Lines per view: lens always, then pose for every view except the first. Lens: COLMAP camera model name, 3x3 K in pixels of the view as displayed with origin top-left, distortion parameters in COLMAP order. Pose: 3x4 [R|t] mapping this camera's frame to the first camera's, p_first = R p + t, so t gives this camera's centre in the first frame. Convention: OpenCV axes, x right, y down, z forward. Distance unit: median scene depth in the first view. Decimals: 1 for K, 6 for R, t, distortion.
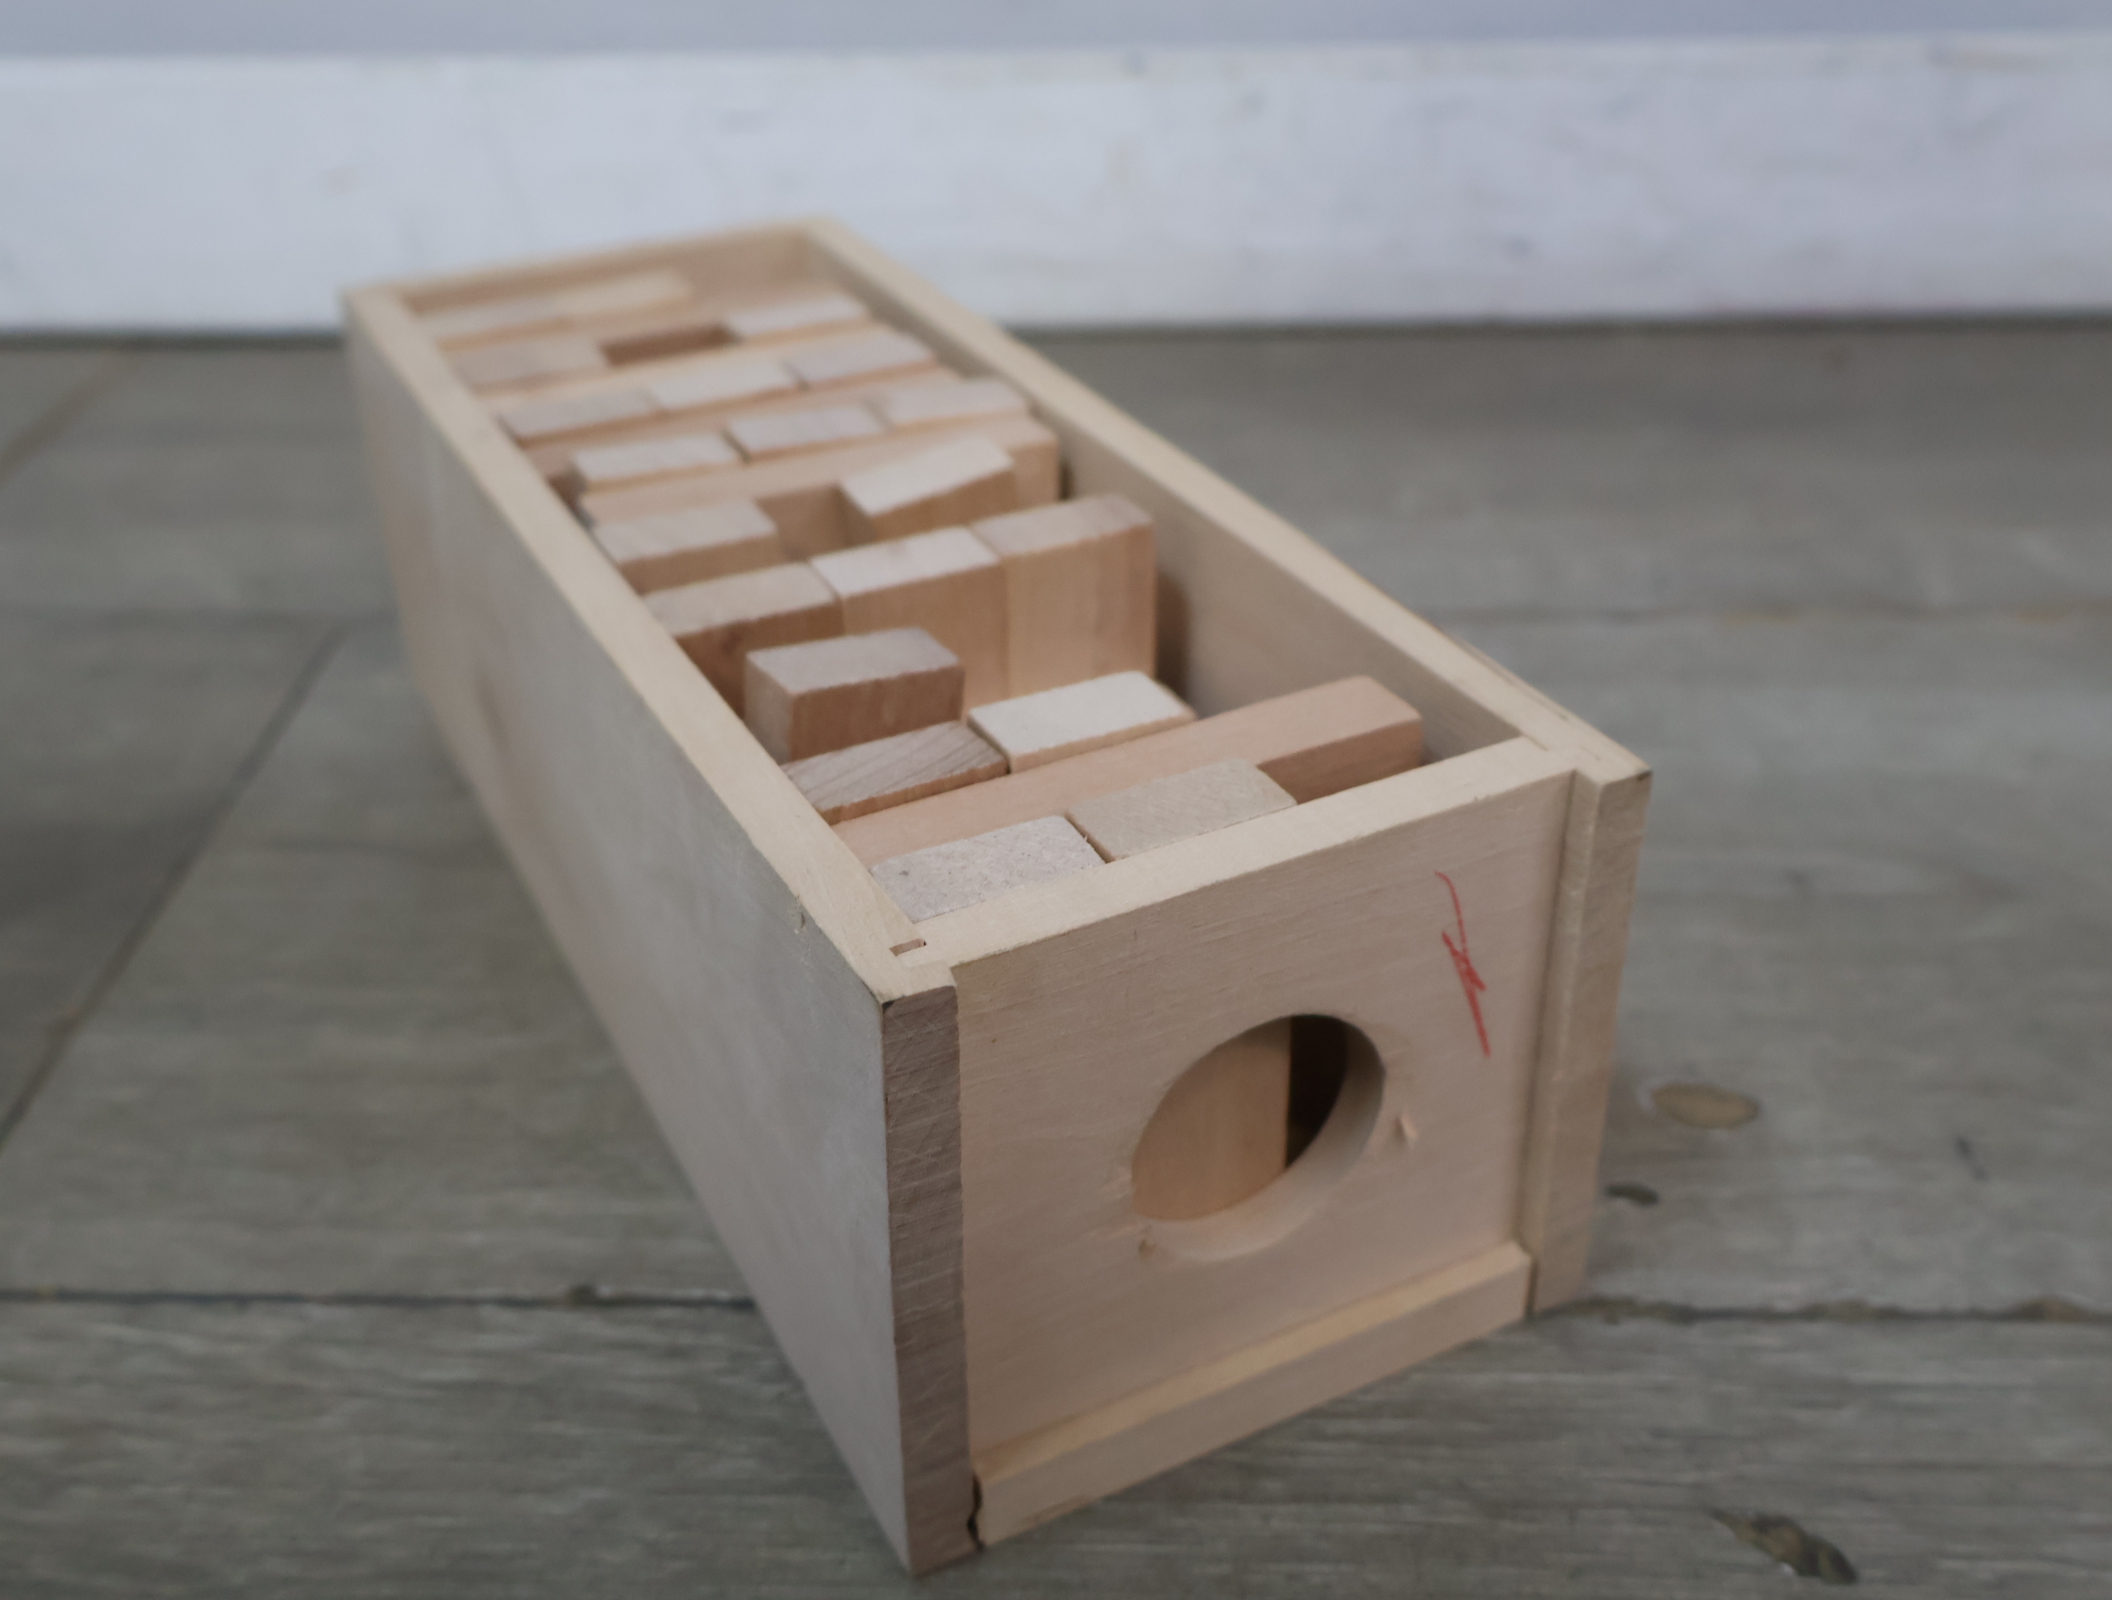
lens RADIAL K [[2244.0, 0, 1048.8], [0, 2244.0, 814.4], [0, 0, 1]] dist [0.020347, 0.000000]
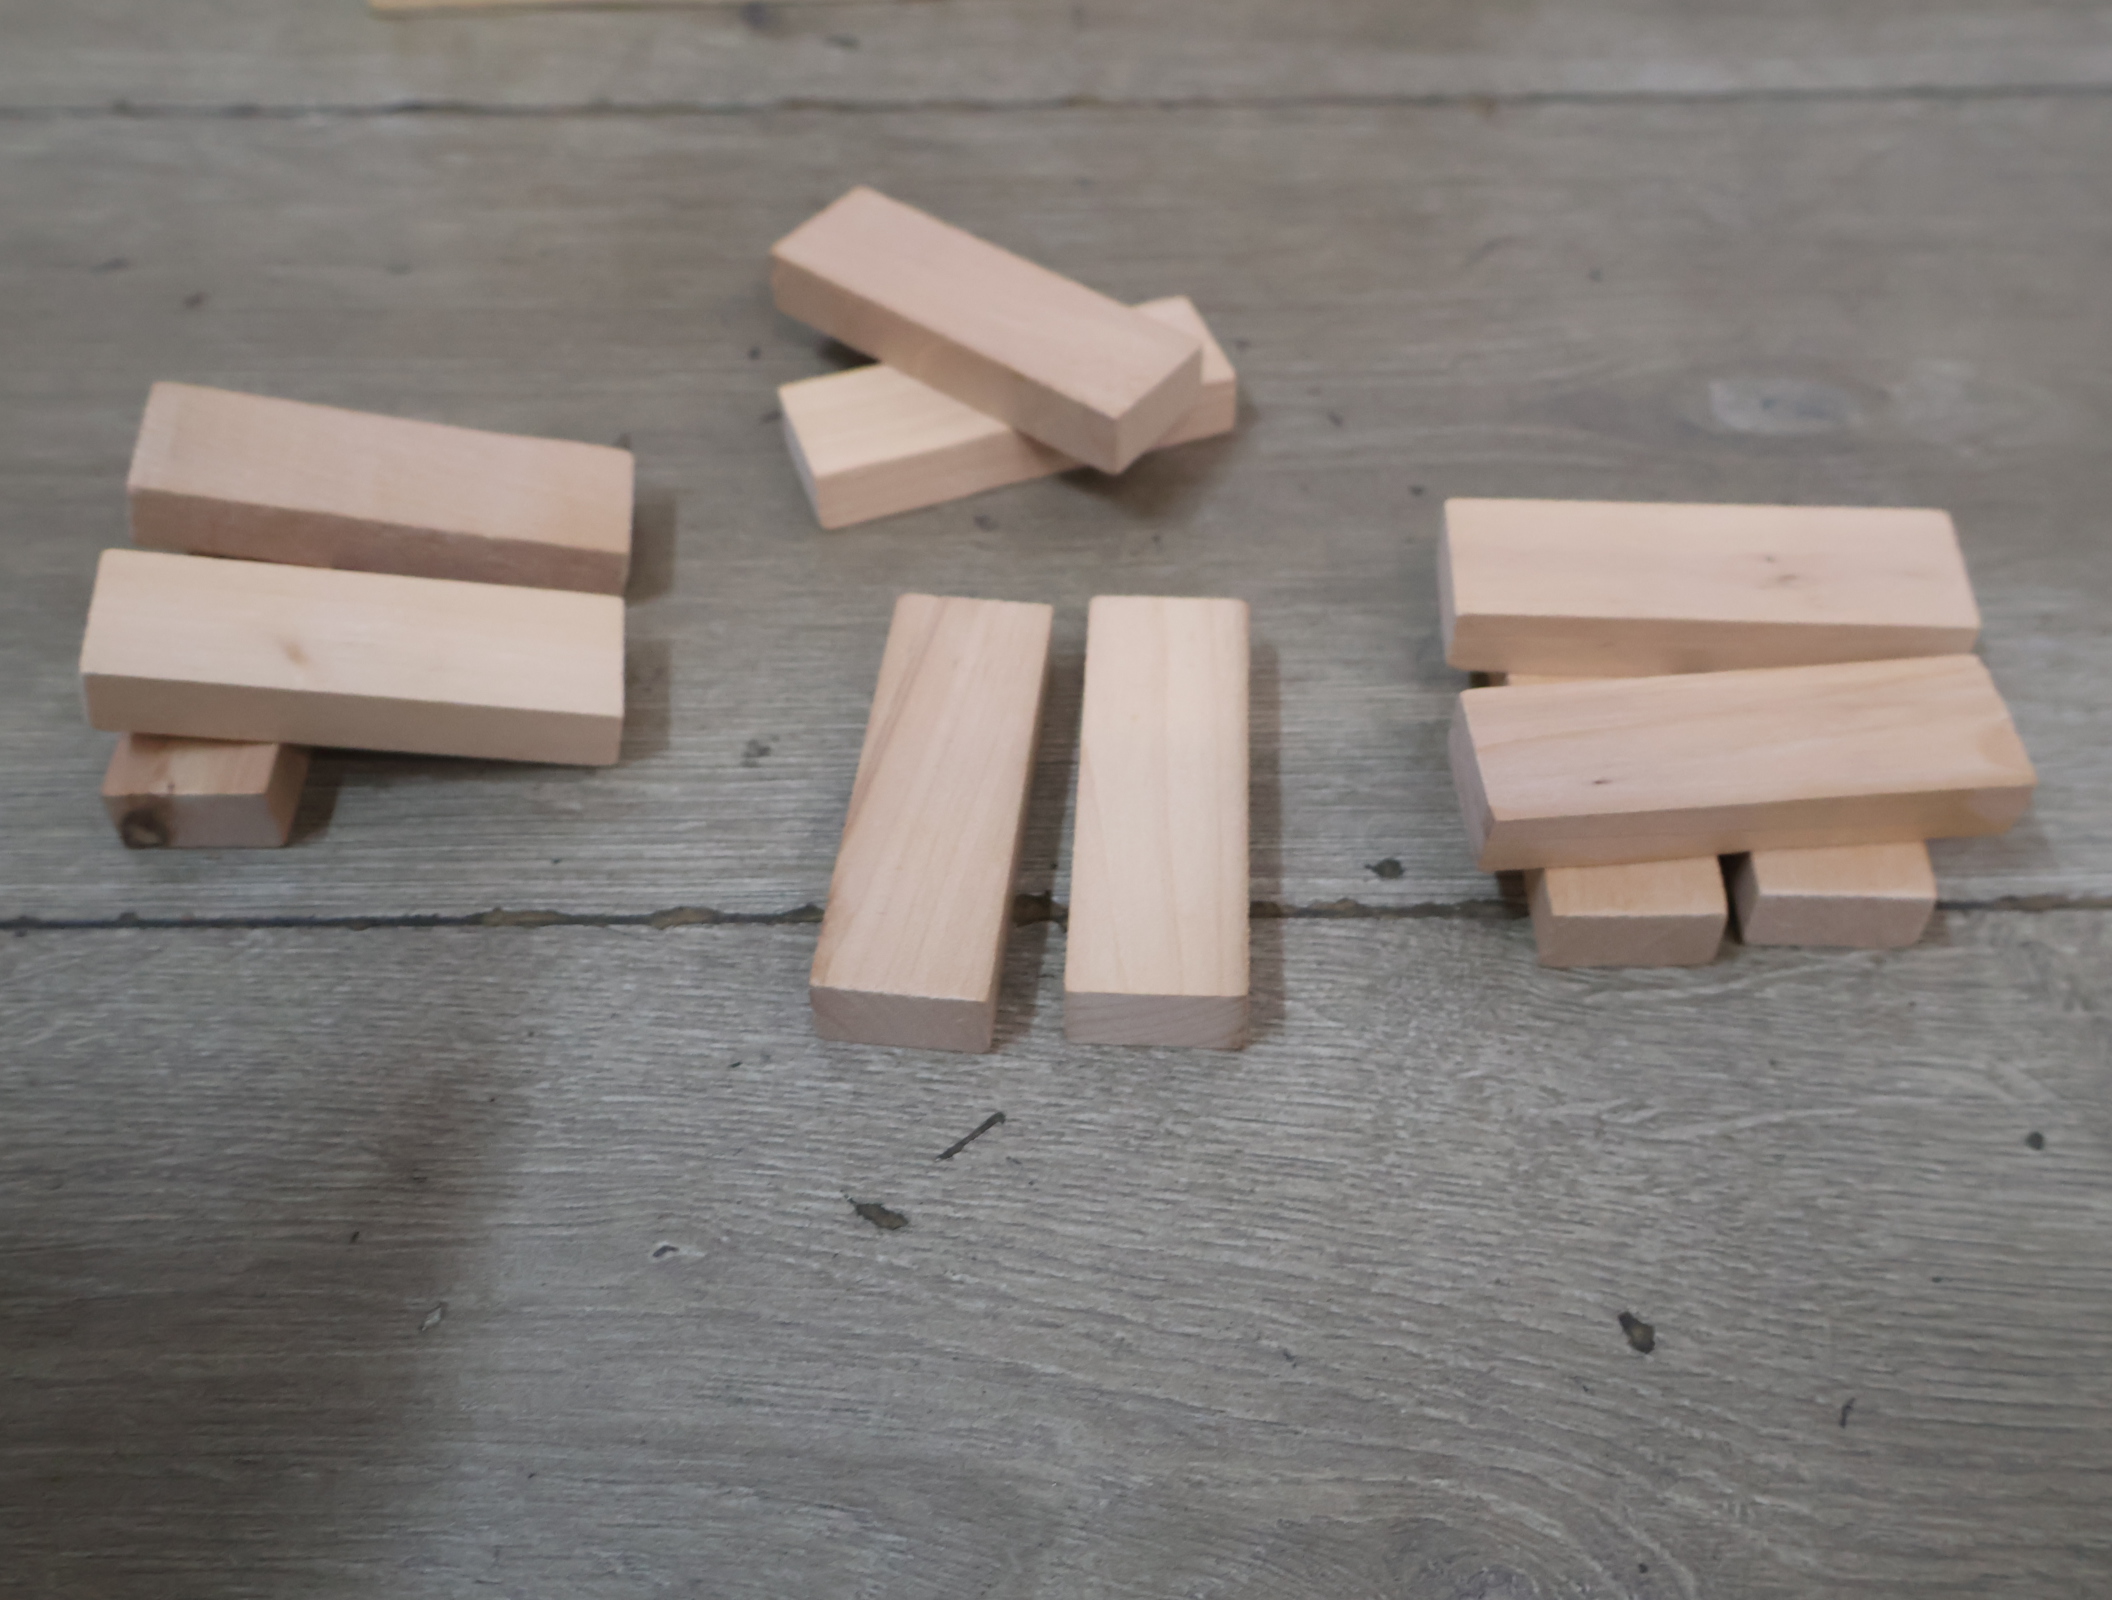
lens RADIAL K [[2244.0, 0, 1070.8], [0, 2244.0, 780.9], [0, 0, 1]] dist [0.020347, 0.000000]
pose [[0.999520, -0.016853, 0.025982, 0.381563], [0.007884, 0.949794, 0.312776, 0.177047], [-0.029948, -0.312421, 0.949471, -0.590697]]
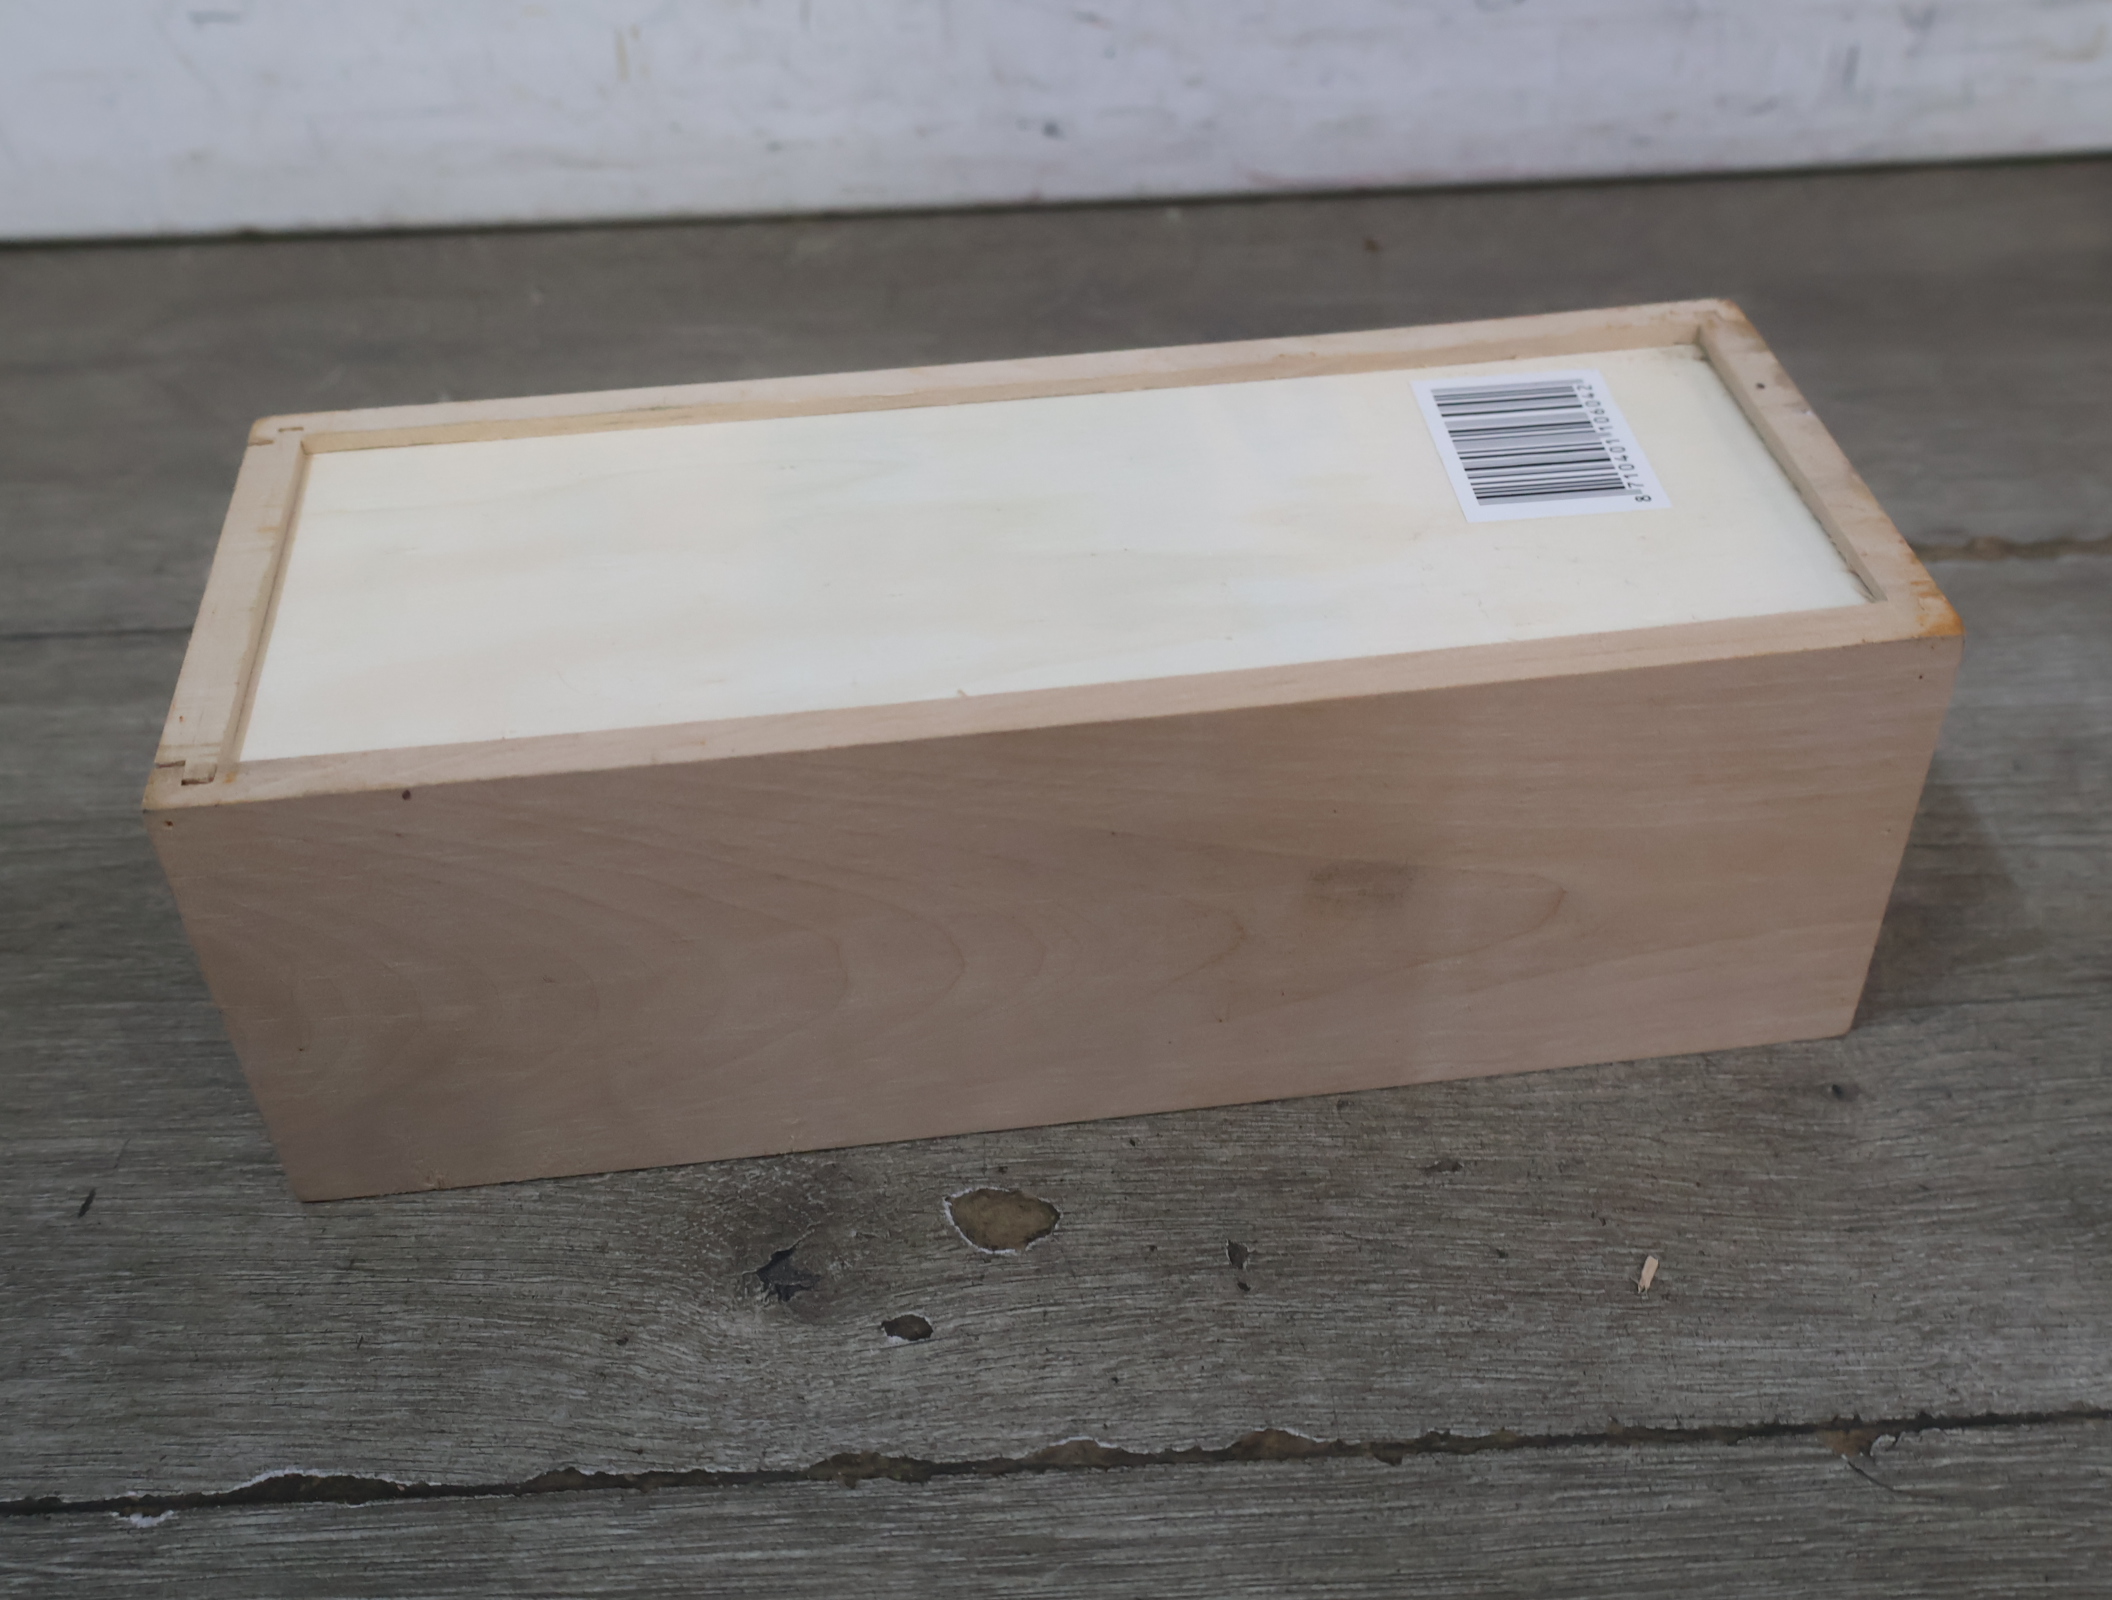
lens RADIAL K [[2244.0, 0, 1048.7], [0, 2244.0, 796.0], [0, 0, 1]] dist [0.020347, 0.000000]
pose [[0.997914, -0.046707, 0.044571, 0.304814], [0.039054, 0.986450, 0.159344, -0.247578], [-0.051409, -0.157271, 0.986217, 0.014831]]
